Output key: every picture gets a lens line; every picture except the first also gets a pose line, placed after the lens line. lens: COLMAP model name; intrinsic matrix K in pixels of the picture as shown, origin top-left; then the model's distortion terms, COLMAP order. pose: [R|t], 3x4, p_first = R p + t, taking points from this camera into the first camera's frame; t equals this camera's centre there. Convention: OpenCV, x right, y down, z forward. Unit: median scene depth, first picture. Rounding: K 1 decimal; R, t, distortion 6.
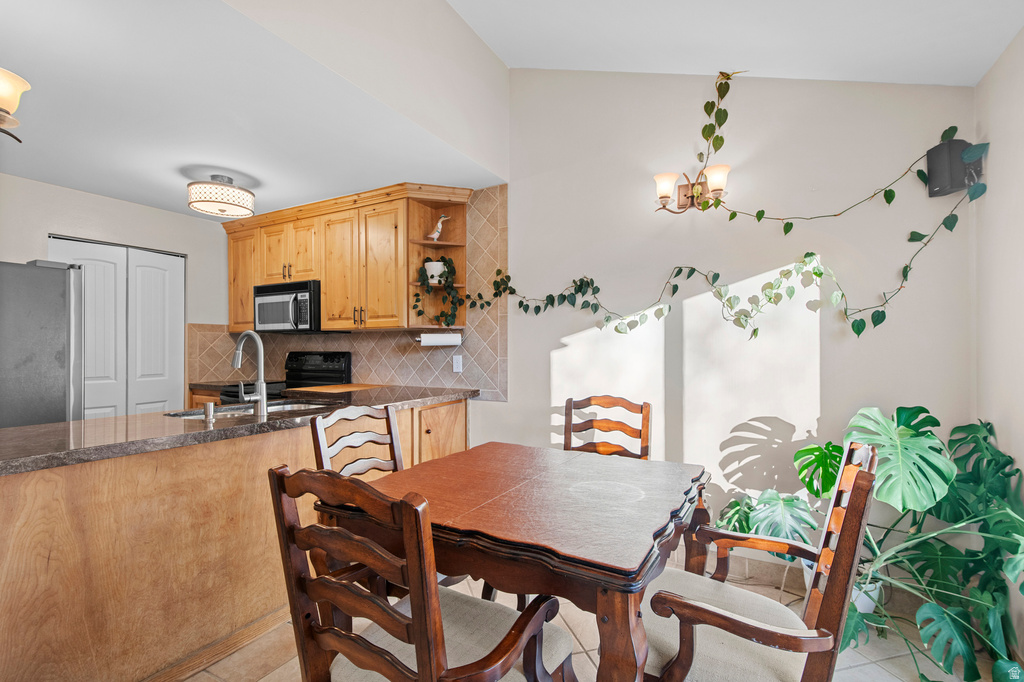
lens RADIAL K [[464.0, 0, 536.4], [0, 464.0, 346.9], [0, 0, 1]] dist [-0.016146, -0.004073]
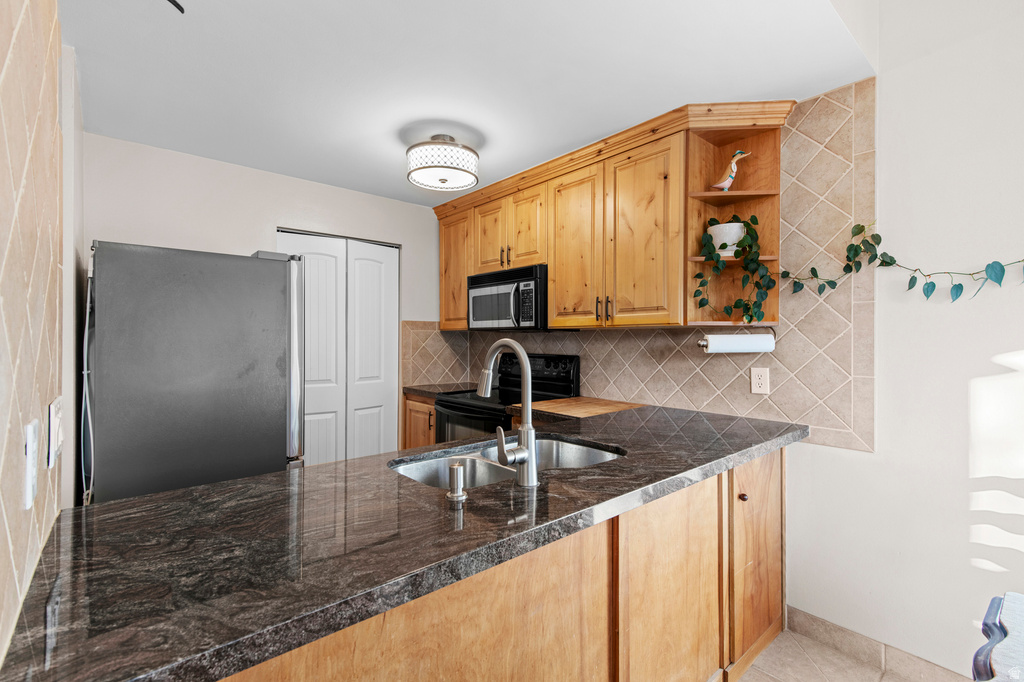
lens RADIAL K [[464.0, 0, 515.4], [0, 464.0, 338.2], [0, 0, 1]] dist [-0.016146, -0.004073]
pose [[0.925737, 0.002903, -0.378157, -0.248845], [-0.002365, 0.999995, 0.001888, -0.023348], [0.378161, -0.000853, 0.925739, 0.287329]]
